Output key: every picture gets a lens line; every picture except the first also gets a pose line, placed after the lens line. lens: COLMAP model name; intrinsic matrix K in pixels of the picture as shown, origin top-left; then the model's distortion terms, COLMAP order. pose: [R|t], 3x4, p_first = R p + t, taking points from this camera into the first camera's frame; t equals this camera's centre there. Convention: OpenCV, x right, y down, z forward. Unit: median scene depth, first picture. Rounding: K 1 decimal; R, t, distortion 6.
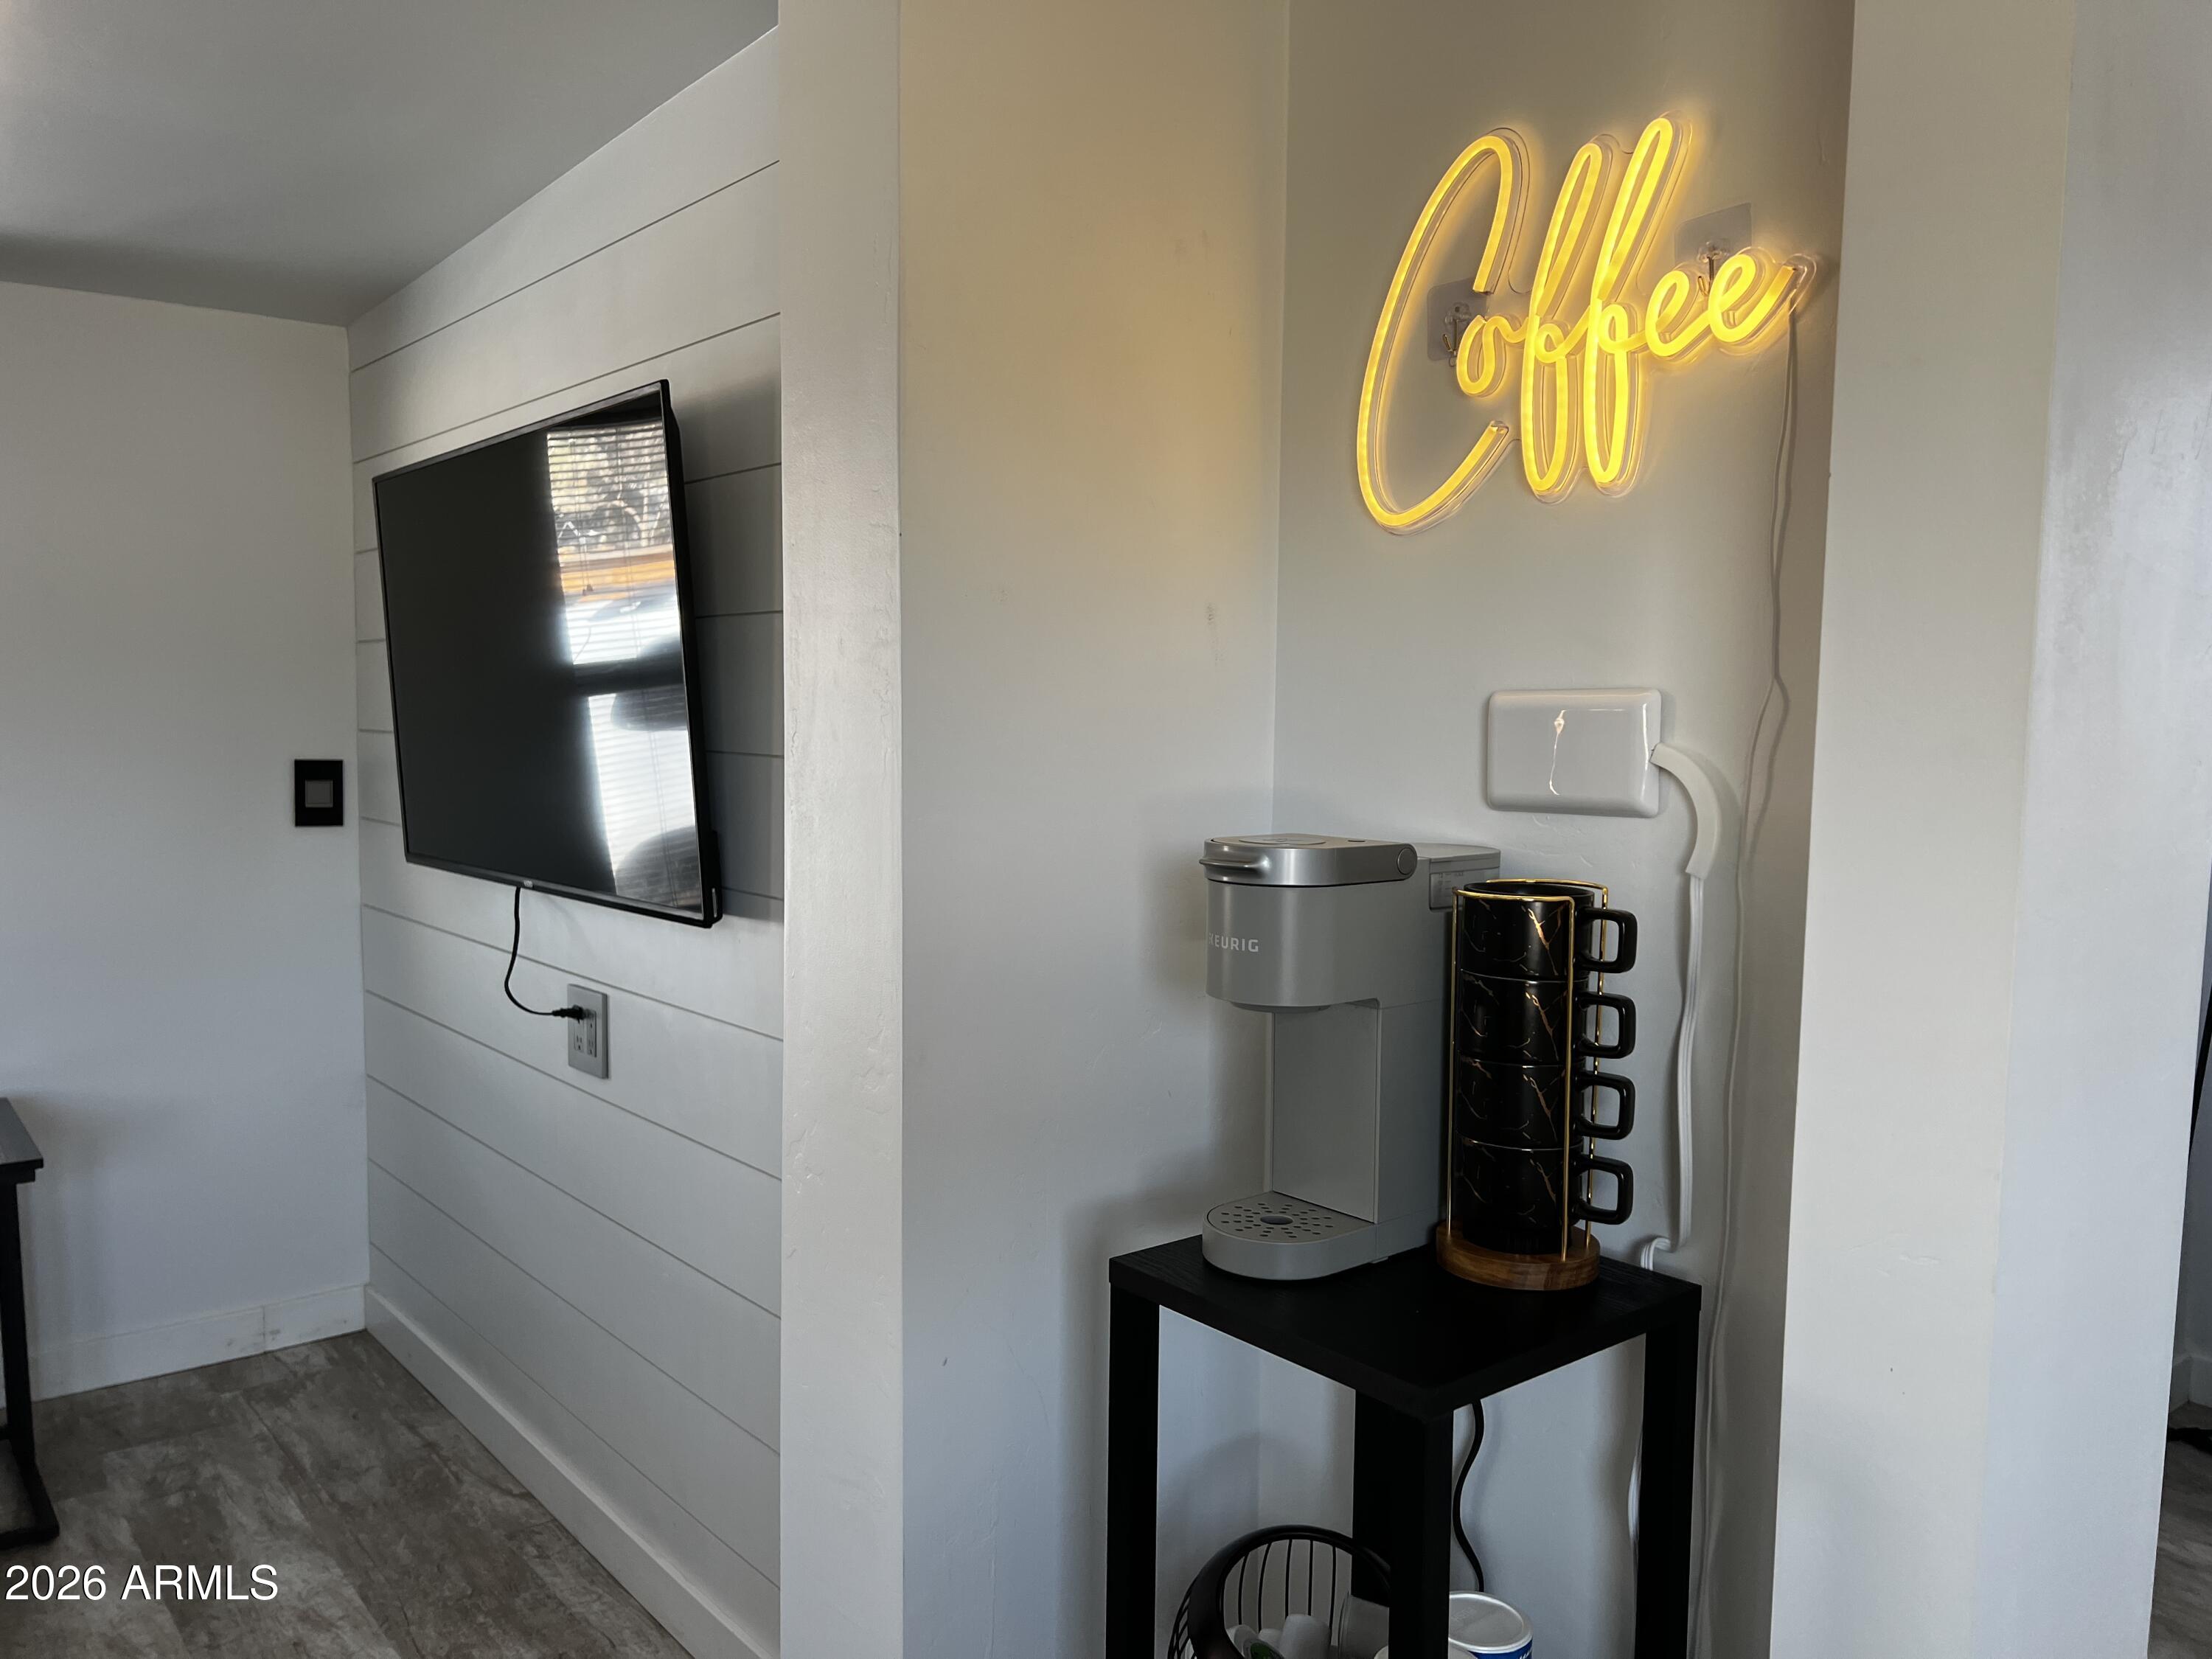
lens RADIAL K [[1664.2, 0, 1100.0], [0, 1664.2, 831.2], [0, 0, 1]] dist [0.079657, -0.093272]
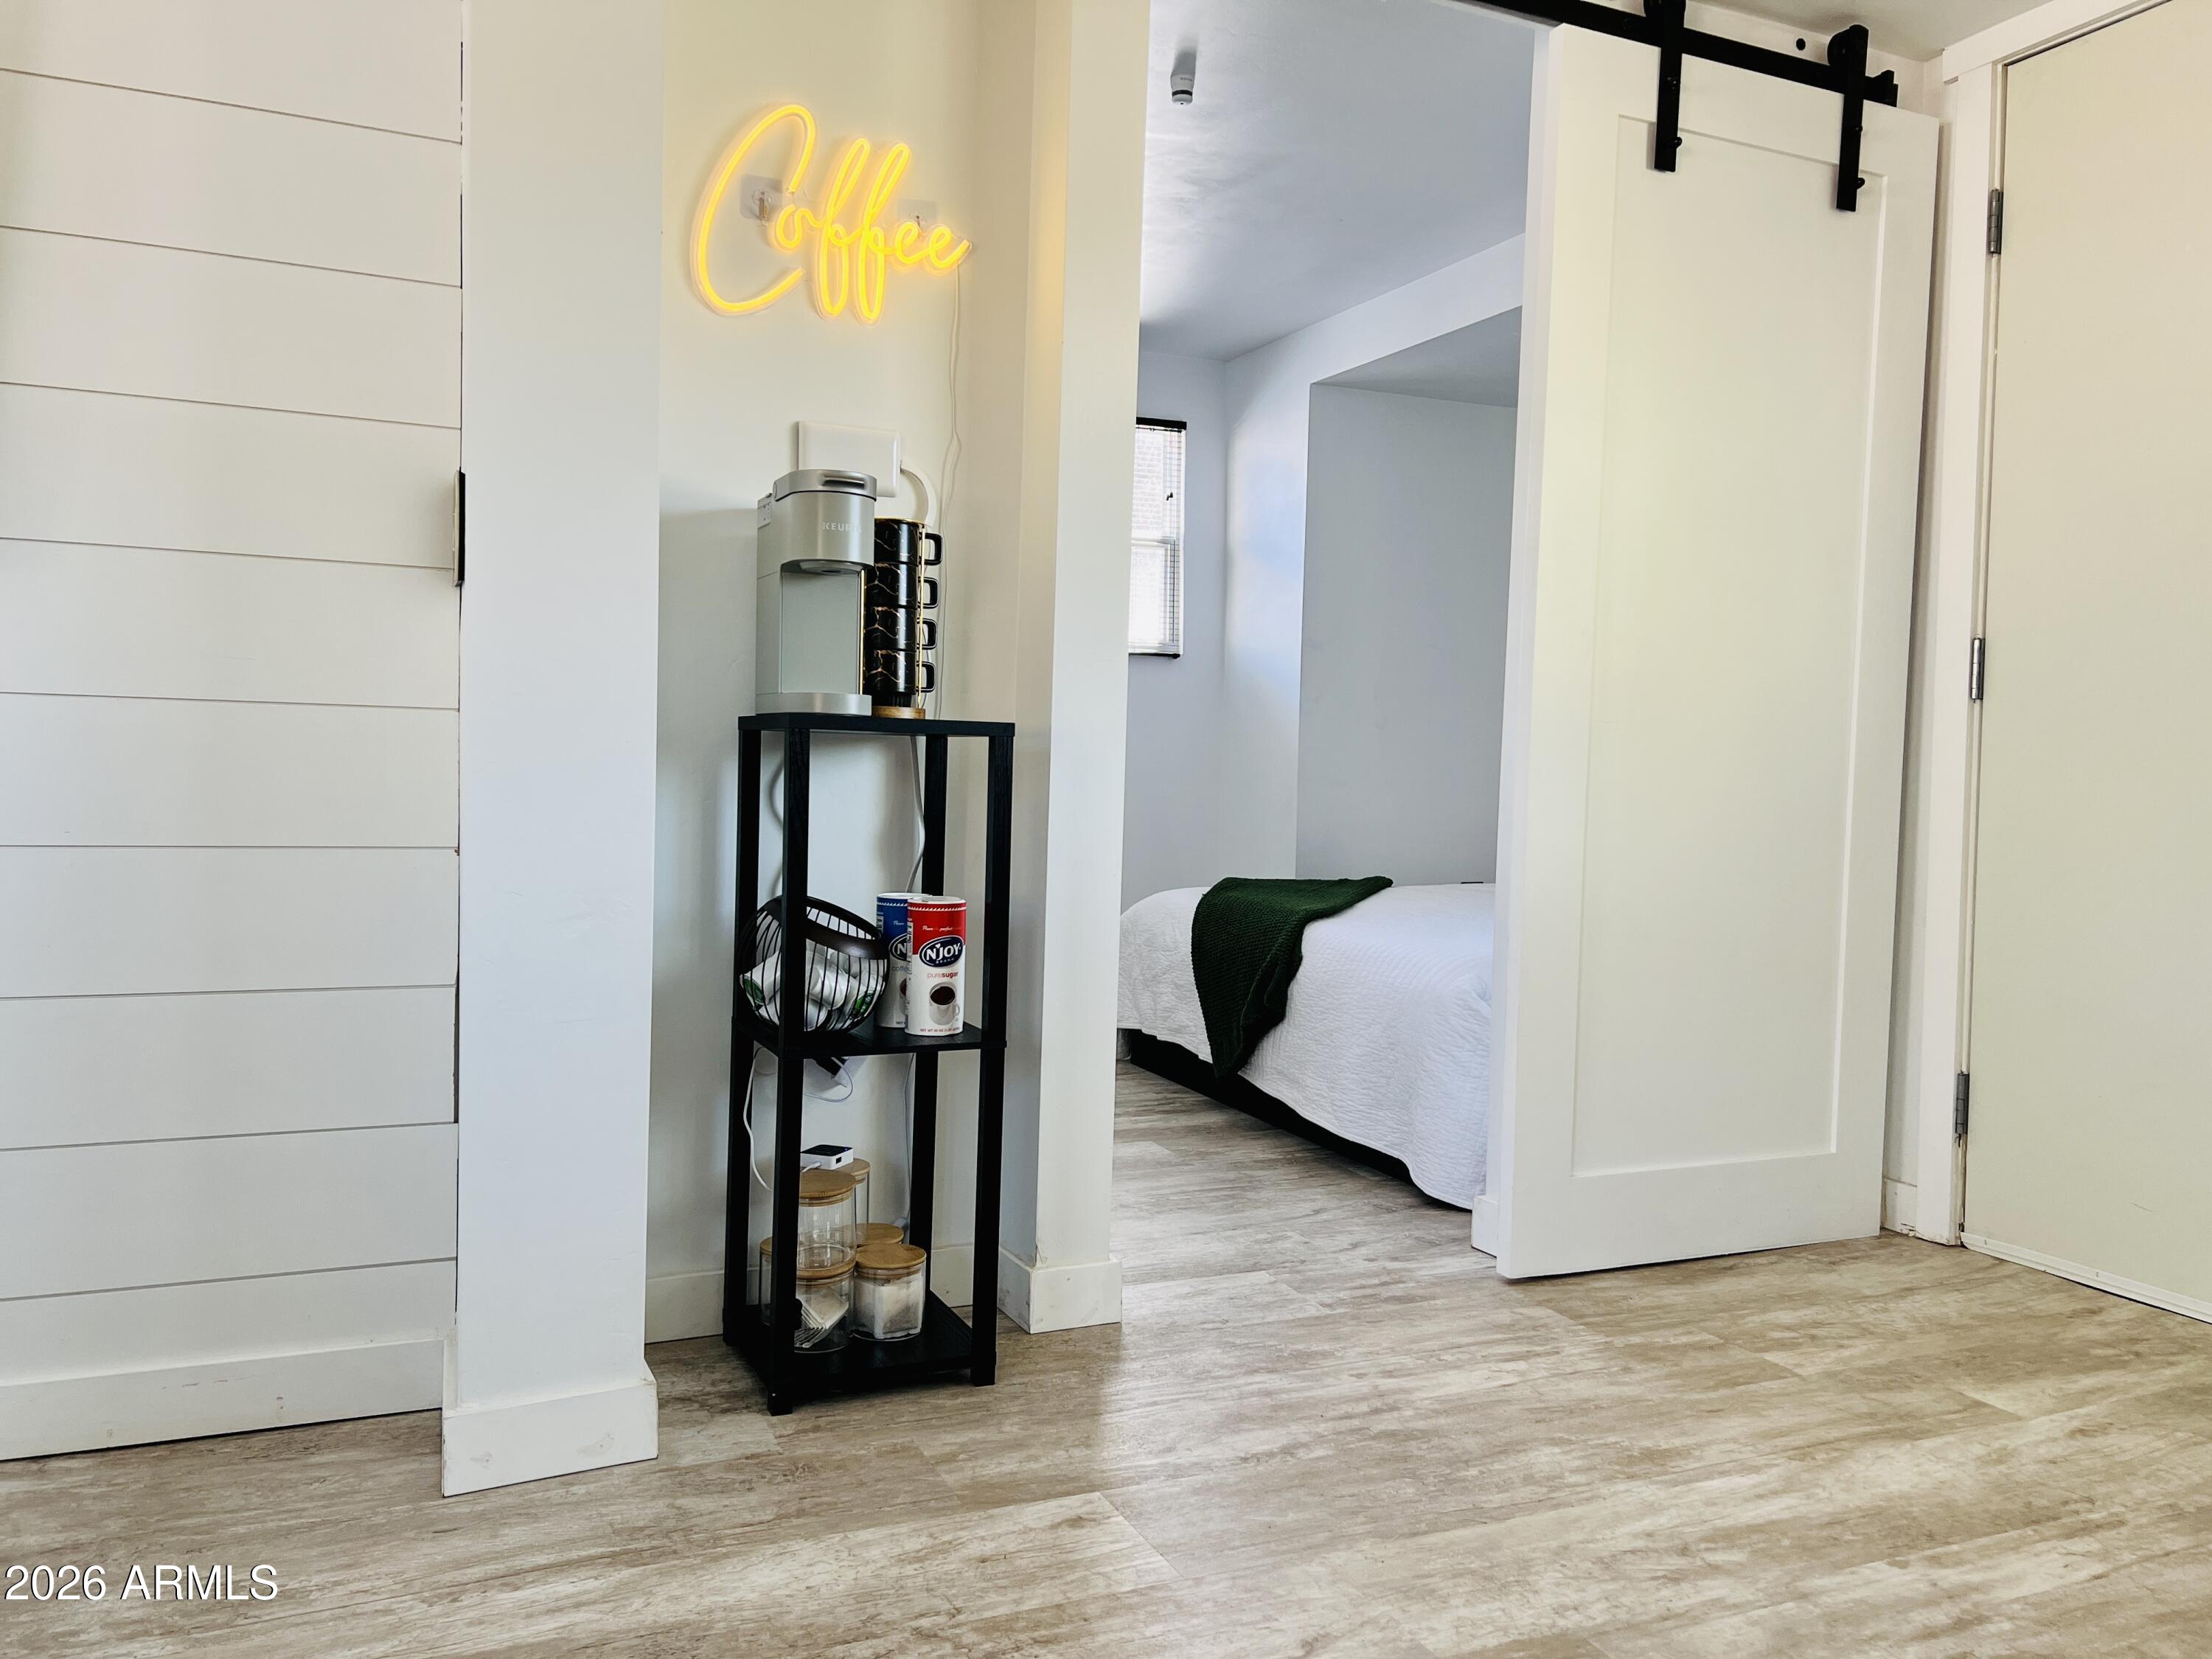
lens RADIAL K [[1664.2, 0, 1100.0], [0, 1664.2, 831.2], [0, 0, 1]] dist [0.079657, -0.093272]
pose [[0.270786, -0.037963, 0.961891, -1.405350], [0.051936, 0.998343, 0.024781, 0.323131], [-0.961238, 0.043247, 0.272308, 0.234364]]
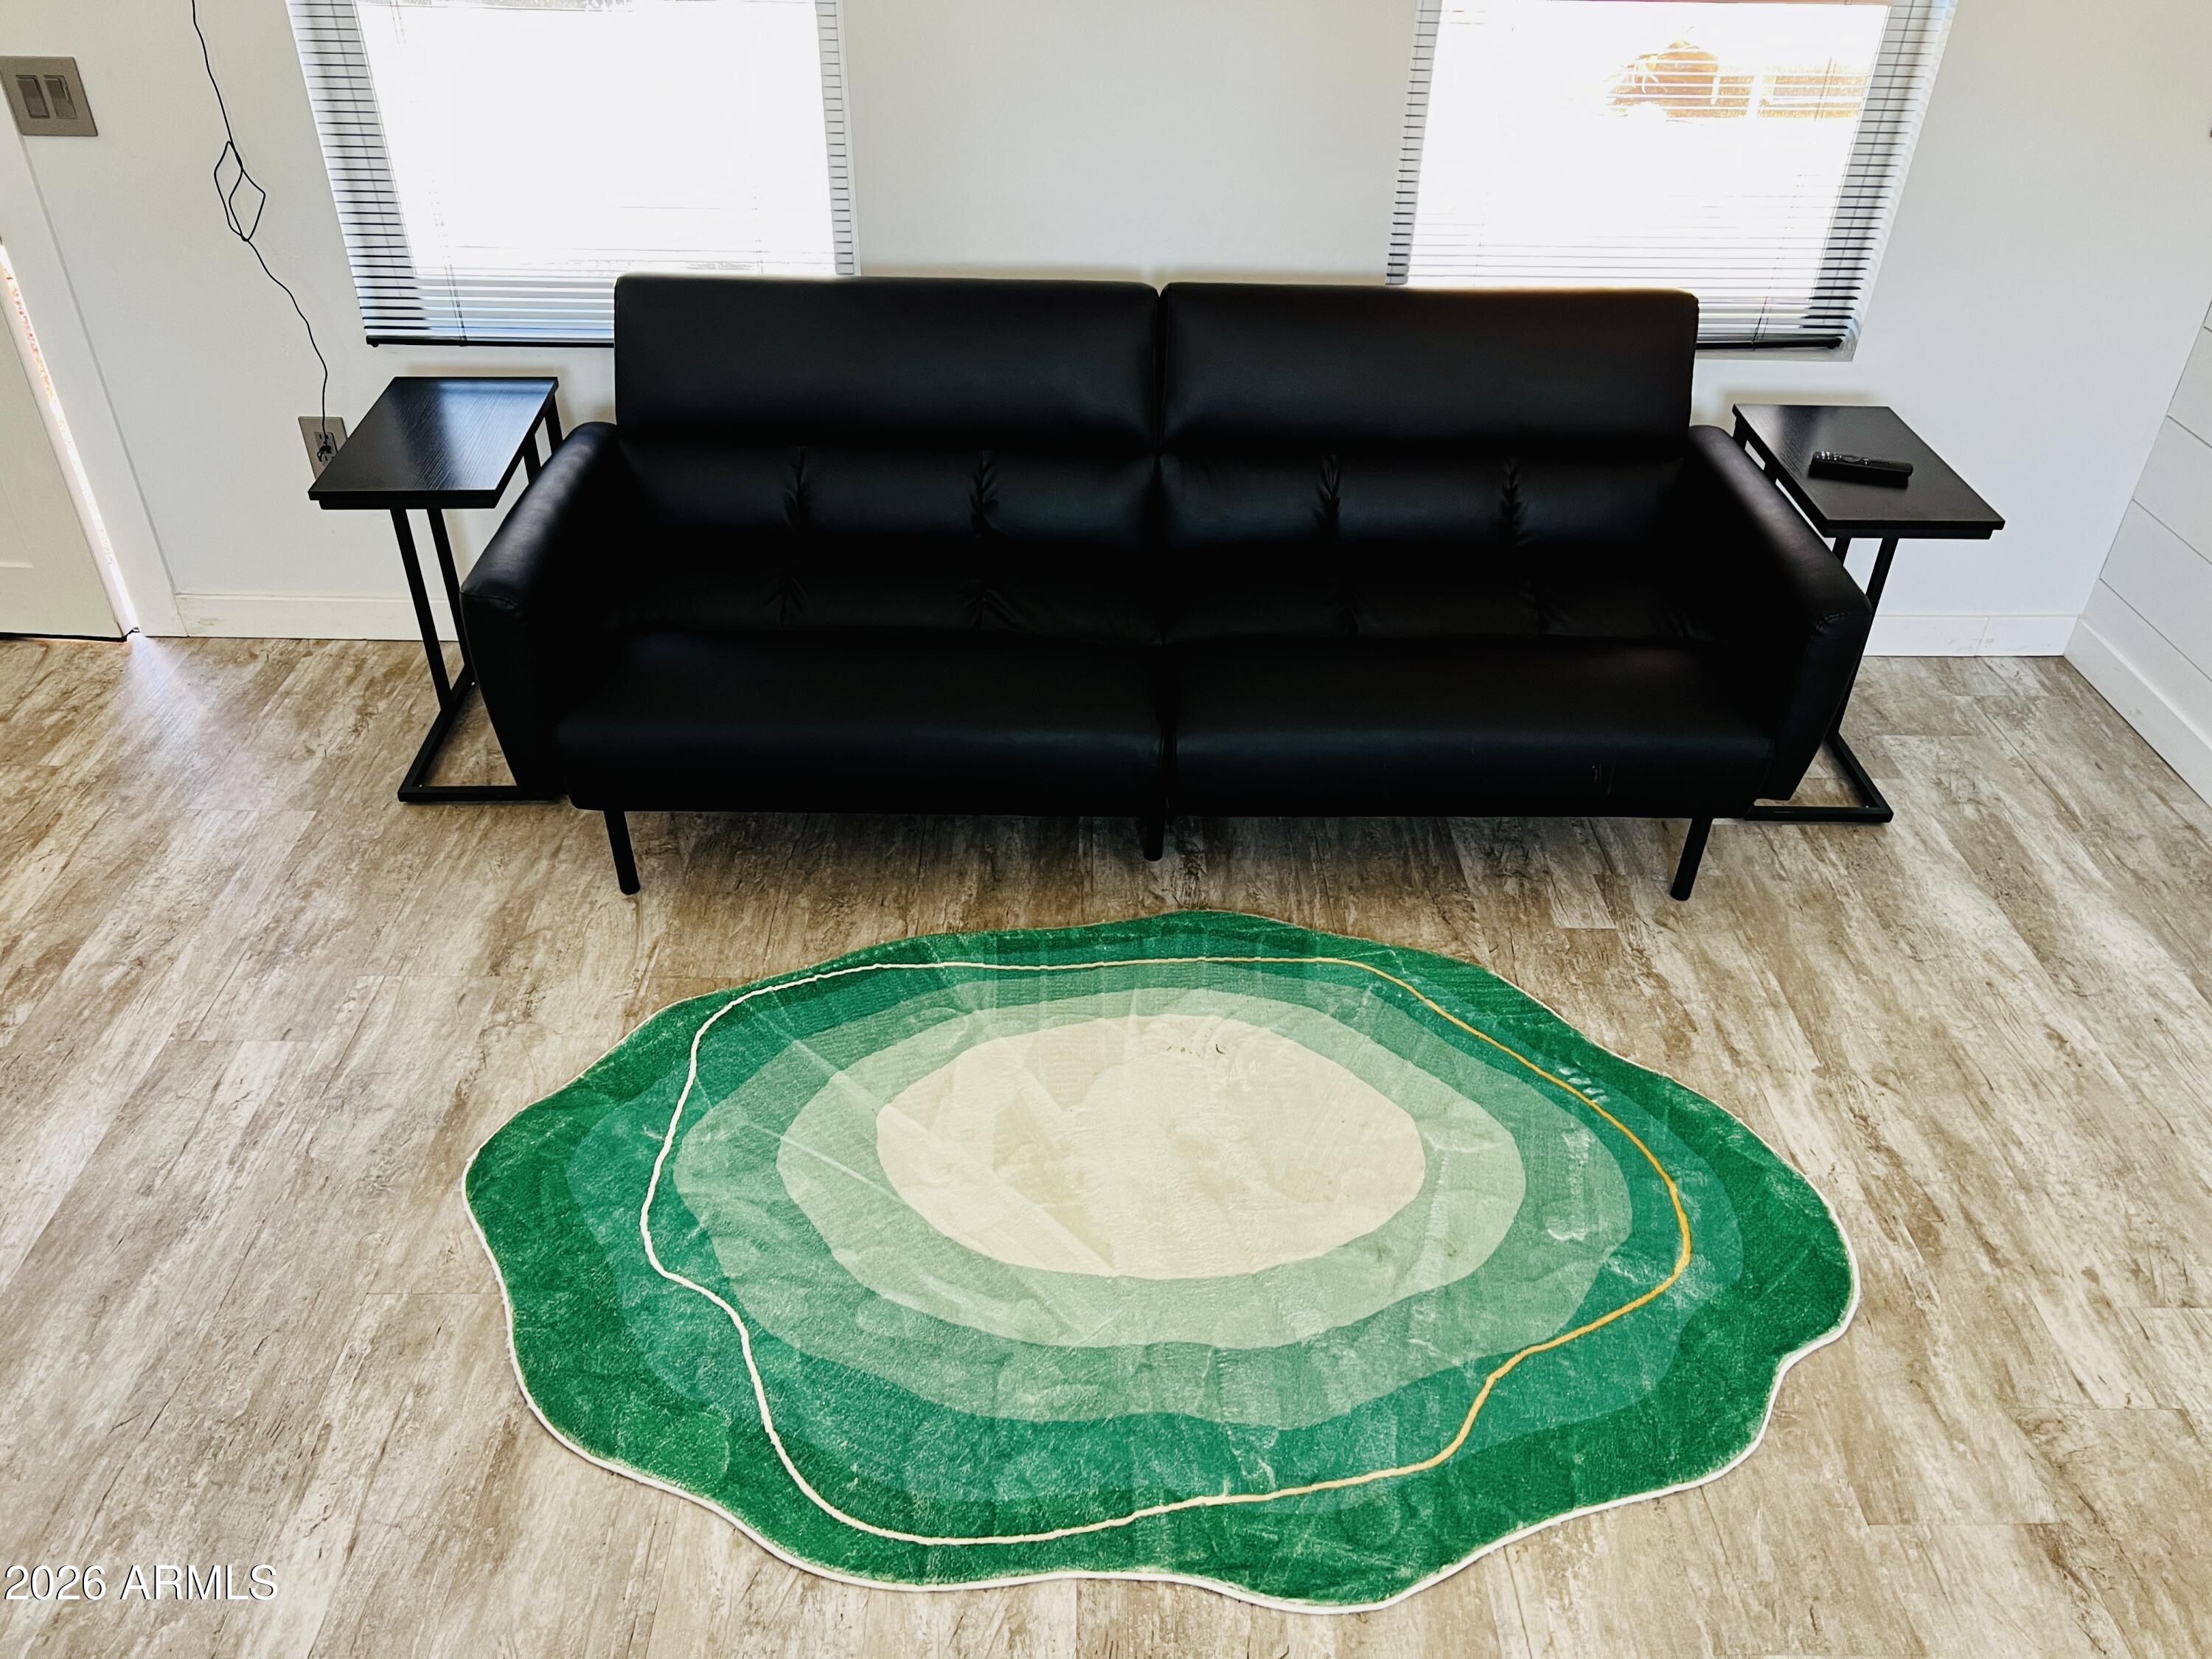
lens RADIAL K [[1664.2, 0, 1100.0], [0, 1664.2, 831.2], [0, 0, 1]] dist [0.079657, -0.093272]
pose [[0.783051, 0.366892, -0.502217, -0.870182], [-0.060693, 0.848700, 0.525381, -0.307655], [0.618990, -0.380919, 0.686843, -0.286252]]
